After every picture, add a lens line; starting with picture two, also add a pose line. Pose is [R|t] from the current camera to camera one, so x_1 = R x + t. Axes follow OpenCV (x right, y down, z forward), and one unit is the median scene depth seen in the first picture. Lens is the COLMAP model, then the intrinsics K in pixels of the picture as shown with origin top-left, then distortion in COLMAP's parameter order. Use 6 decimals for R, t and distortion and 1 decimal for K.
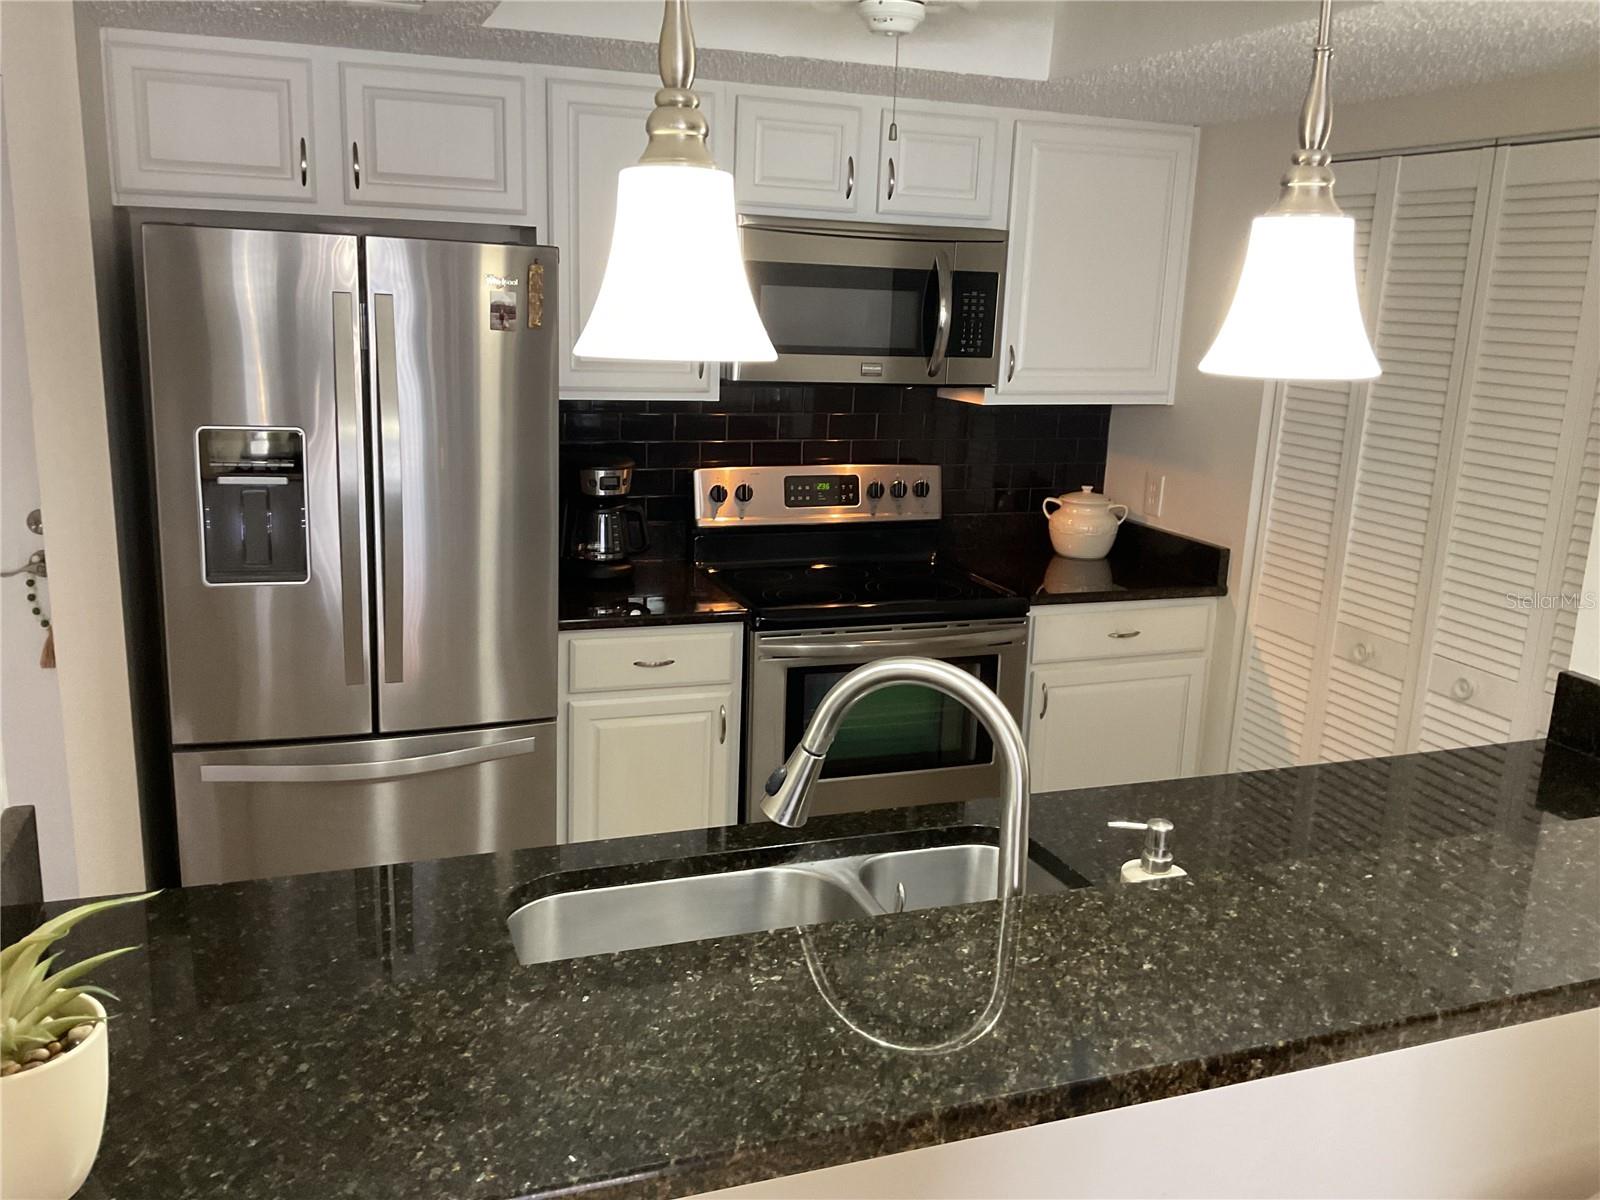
lens RADIAL K [[1344.0, 0, 800.0], [0, 1344.0, 600.0], [0, 0, 1]] dist [0.127296, -0.247762]
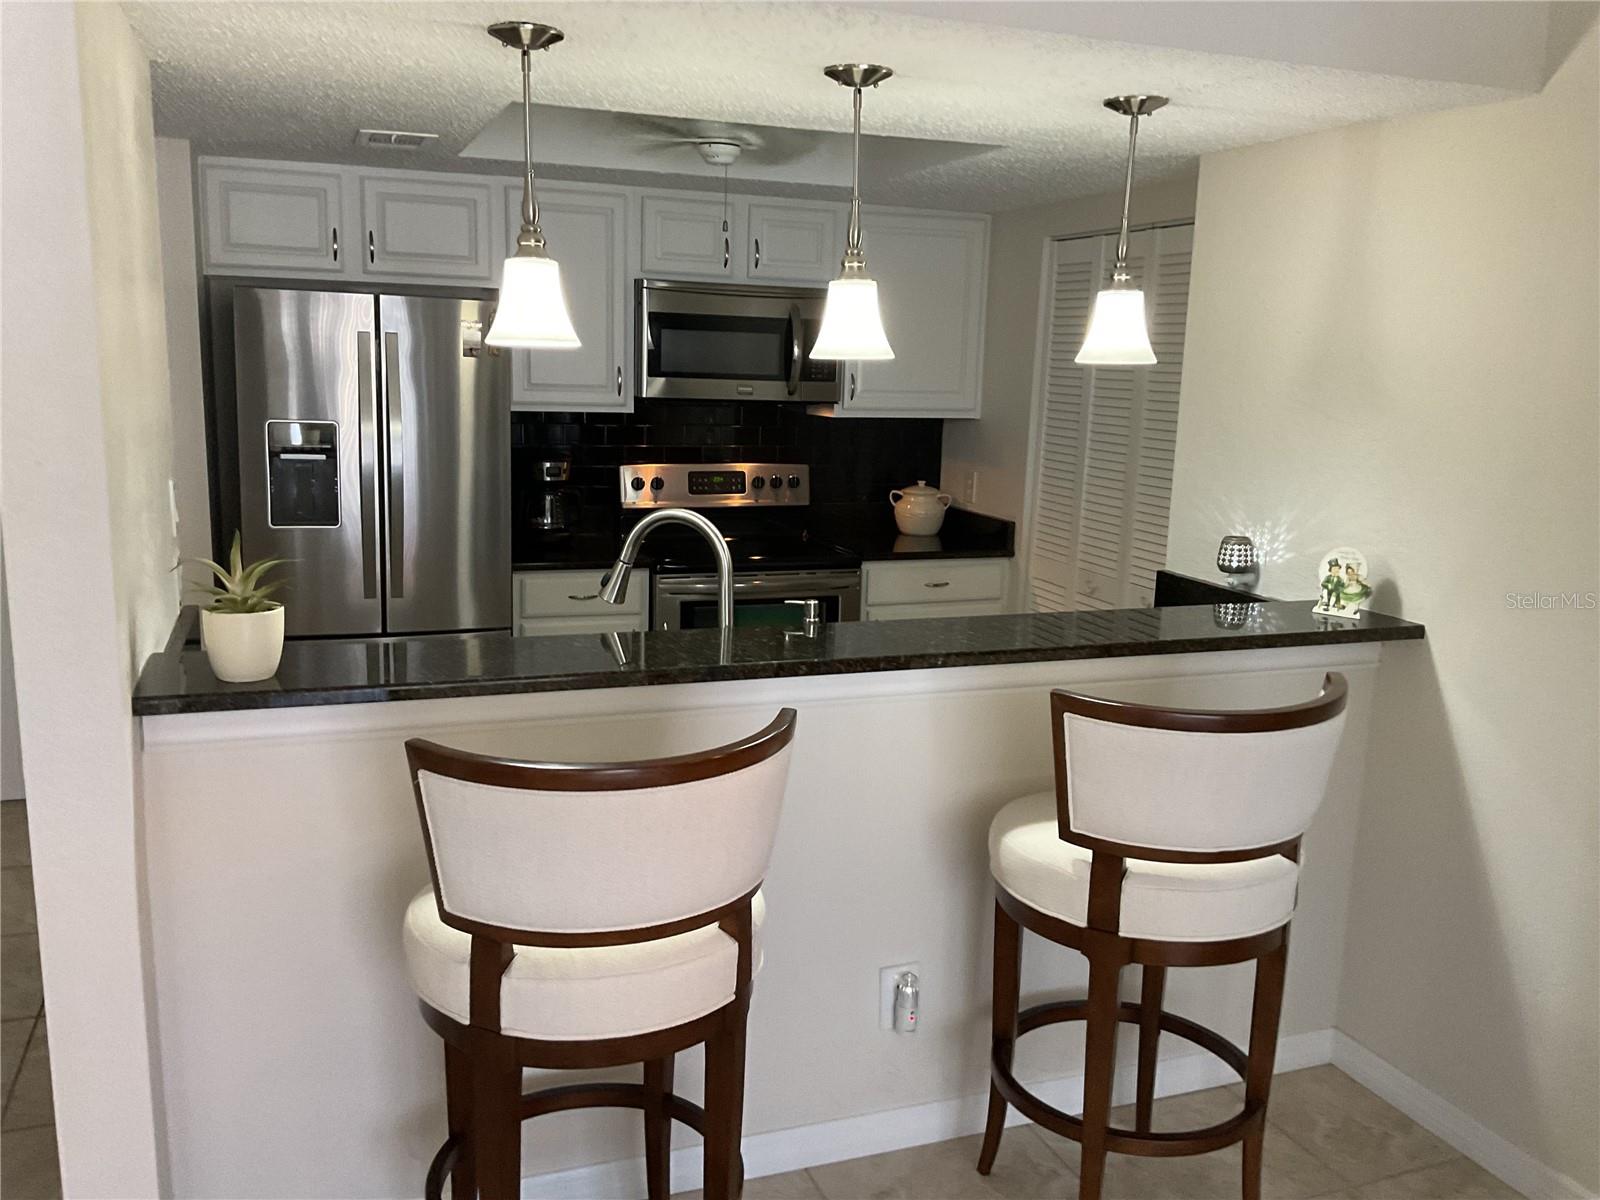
lens RADIAL K [[1352.2, 0, 800.0], [0, 1352.2, 600.0], [0, 0, 1]] dist [0.093381, -0.004949]
pose [[0.999971, -0.007469, 0.001568, 0.108134], [0.007531, 0.998980, -0.044525, 0.108241], [-0.001233, 0.044536, 0.999007, -0.382008]]
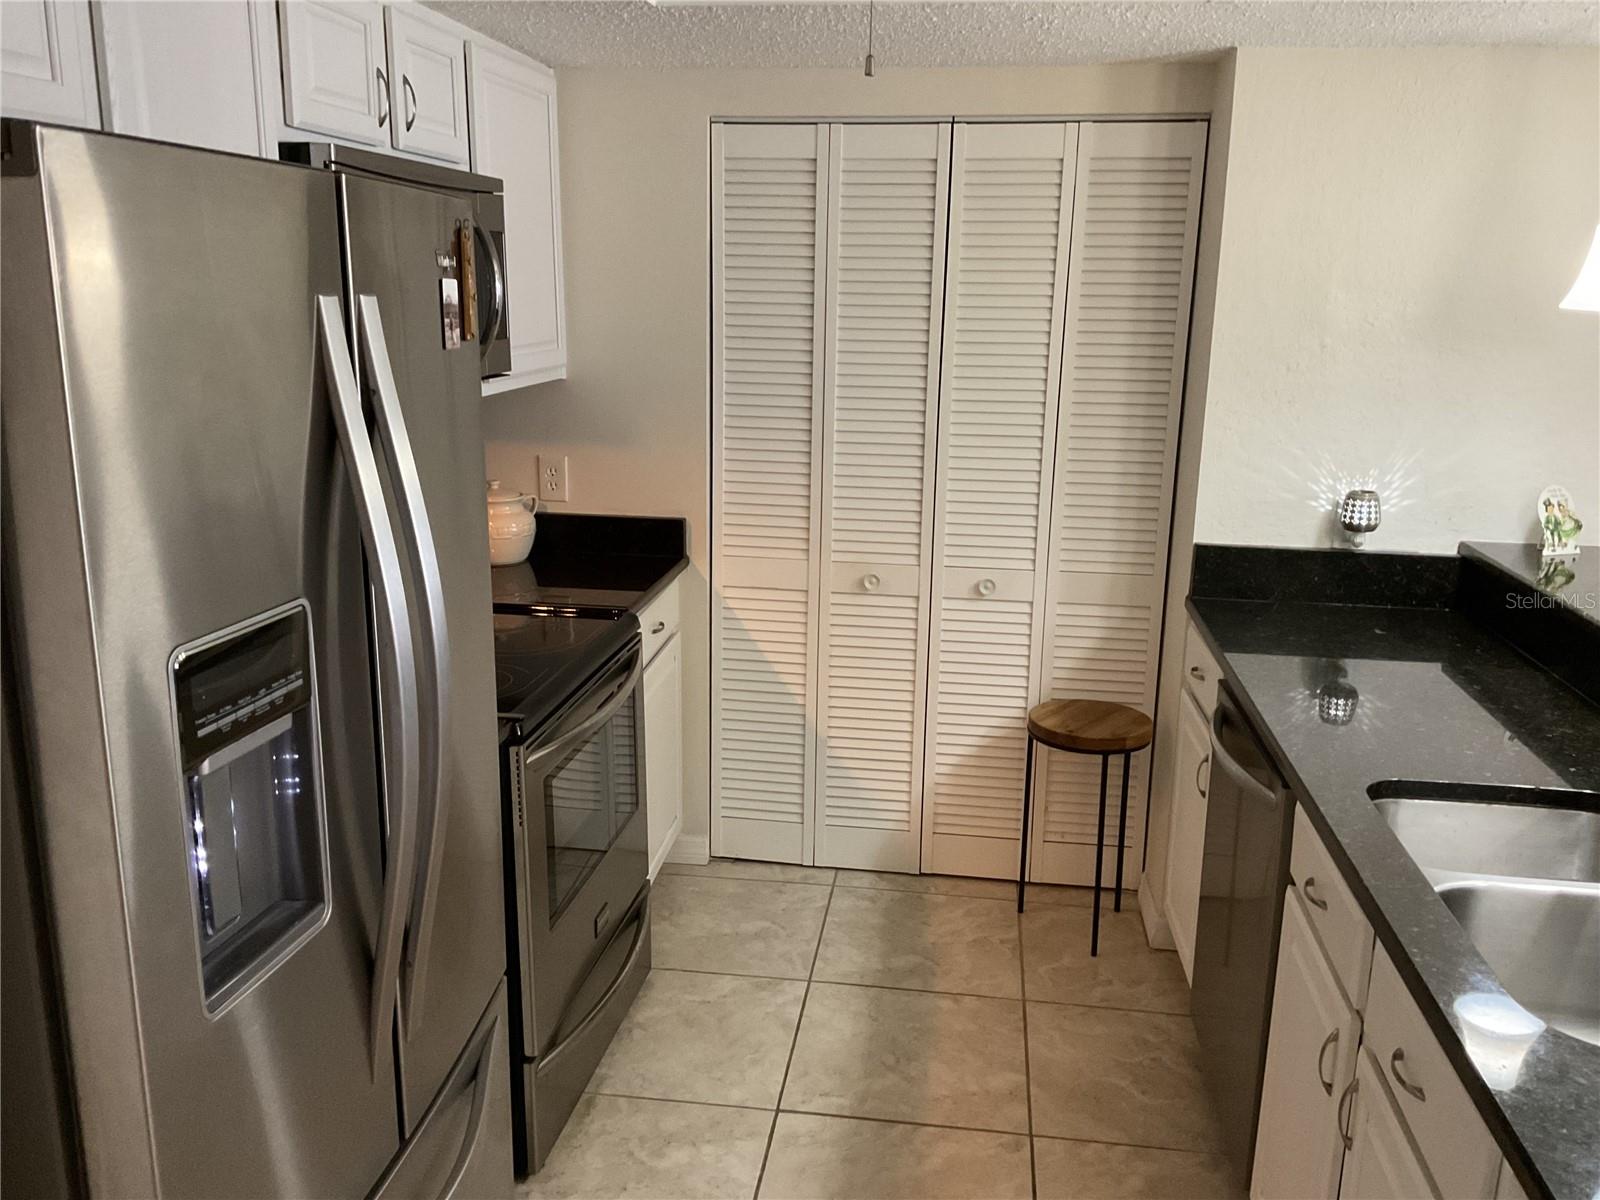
lens RADIAL K [[1344.0, 0, 800.0], [0, 1344.0, 600.0], [0, 0, 1]] dist [0.127296, -0.247762]
pose [[0.470519, -0.234082, 0.850774, -0.519319], [0.201549, 0.967193, 0.154647, -0.121166], [-0.859063, 0.098709, 0.502262, 0.472083]]
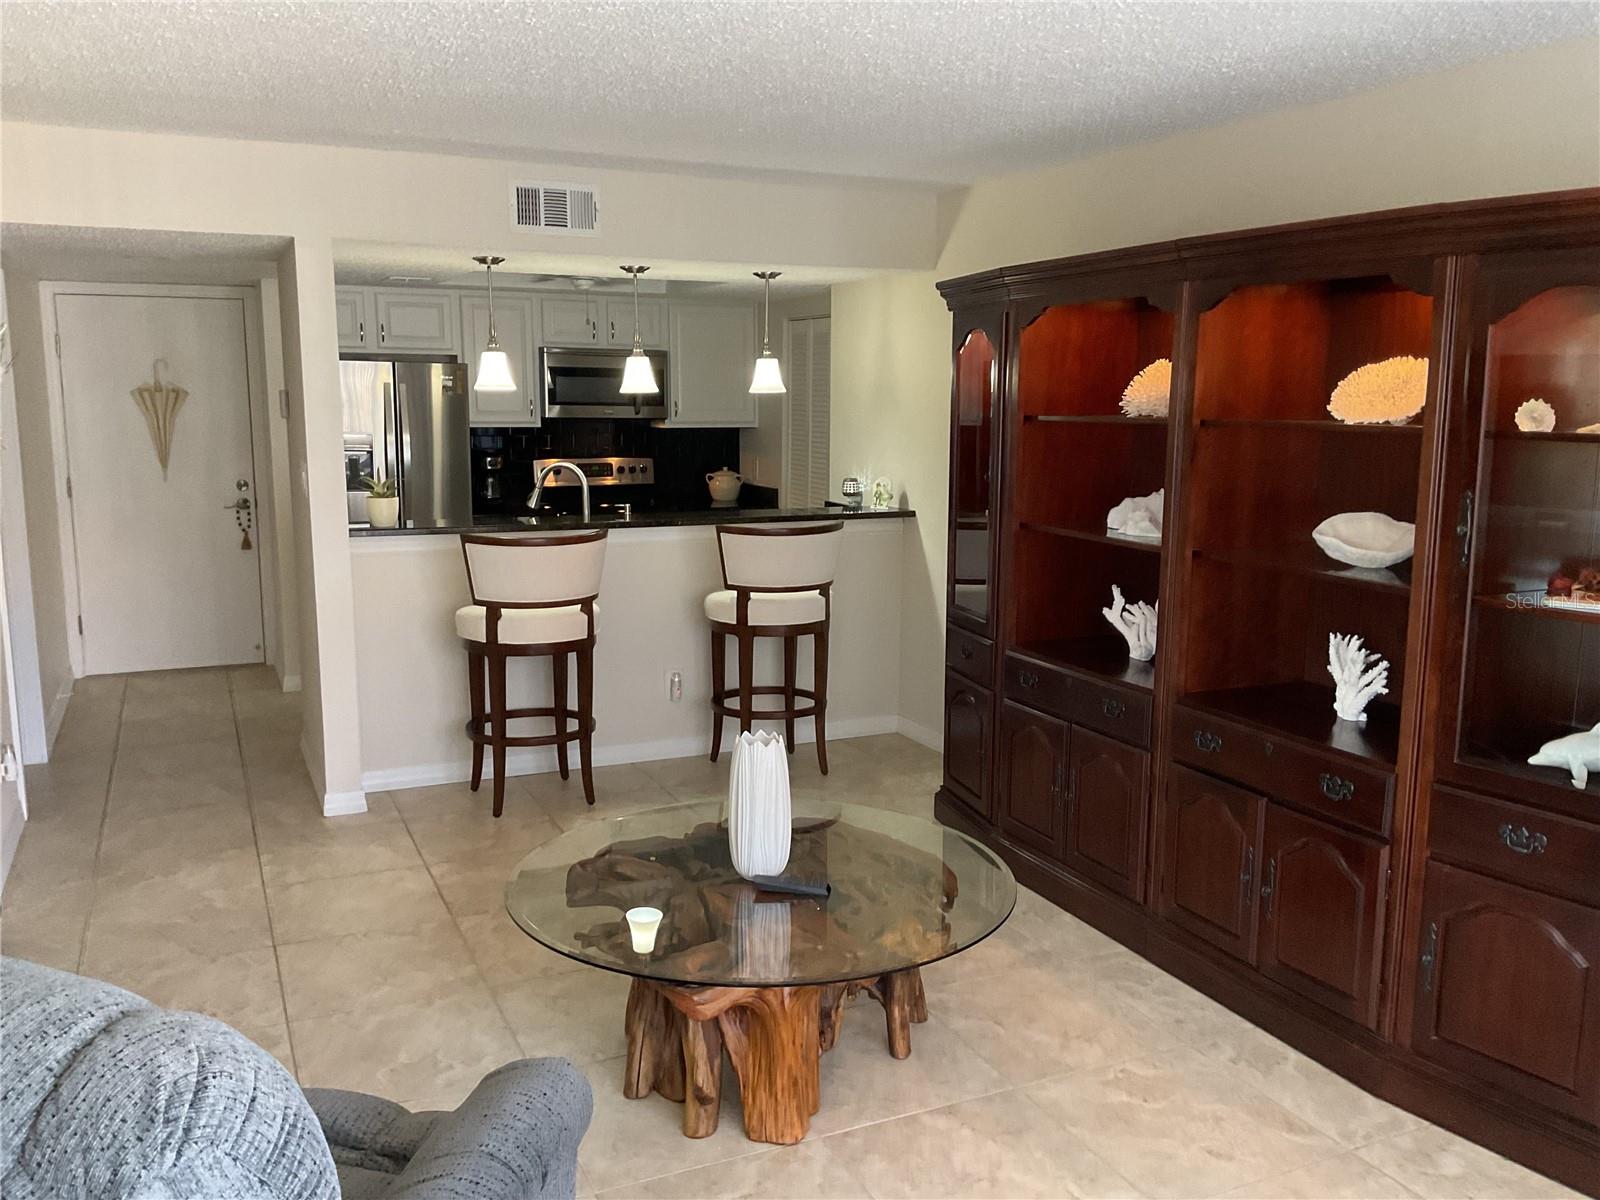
lens RADIAL K [[1352.2, 0, 800.0], [0, 1352.2, 600.0], [0, 0, 1]] dist [0.093381, -0.004949]
pose [[0.997123, -0.040761, 0.063902, 0.221859], [0.044944, 0.996843, -0.065455, 0.319127], [-0.061032, 0.068139, 0.995807, -1.315135]]
